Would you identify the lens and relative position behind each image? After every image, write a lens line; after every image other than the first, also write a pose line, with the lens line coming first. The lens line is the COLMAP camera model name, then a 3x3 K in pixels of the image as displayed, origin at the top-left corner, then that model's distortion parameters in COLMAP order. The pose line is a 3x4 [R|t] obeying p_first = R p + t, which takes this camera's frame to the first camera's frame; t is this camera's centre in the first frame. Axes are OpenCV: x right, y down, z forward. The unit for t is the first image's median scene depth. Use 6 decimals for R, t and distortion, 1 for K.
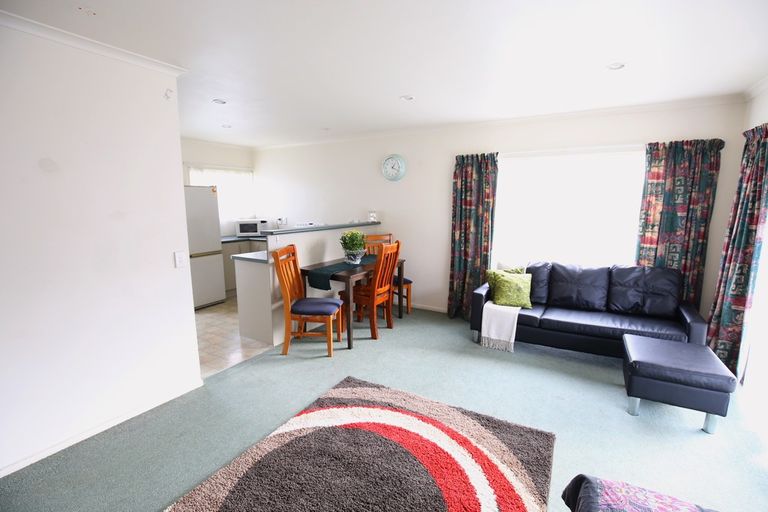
lens RADIAL K [[353.3, 0, 384.0], [0, 353.3, 256.0], [0, 0, 1]] dist [-0.023687, 0.000053]
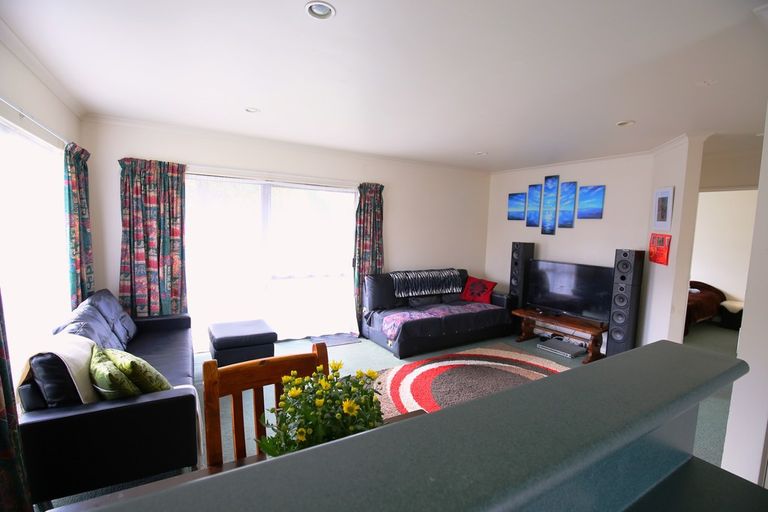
lens RADIAL K [[353.3, 0, 384.0], [0, 353.3, 256.0], [0, 0, 1]] dist [-0.023687, 0.000053]
pose [[-0.864827, -0.067560, 0.497503, -0.251537], [0.047604, 0.975407, 0.215211, -0.196891], [-0.499808, 0.209804, -0.840342, 1.289042]]
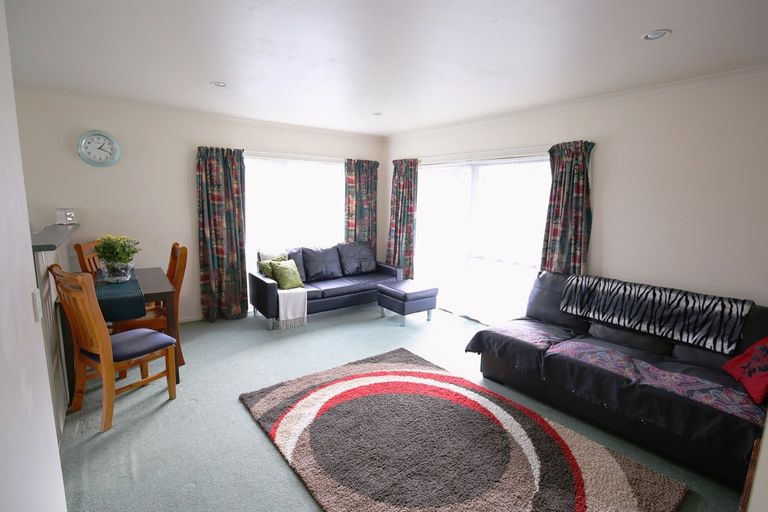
lens RADIAL K [[378.0, 0, 384.0], [0, 378.0, 256.0], [0, 0, 1]] dist [-0.001099, -0.000228]
pose [[0.397559, -0.129085, 0.908451, -0.651305], [0.122341, 0.988672, 0.086945, -0.034340], [-0.909384, 0.076575, 0.408848, 0.218270]]
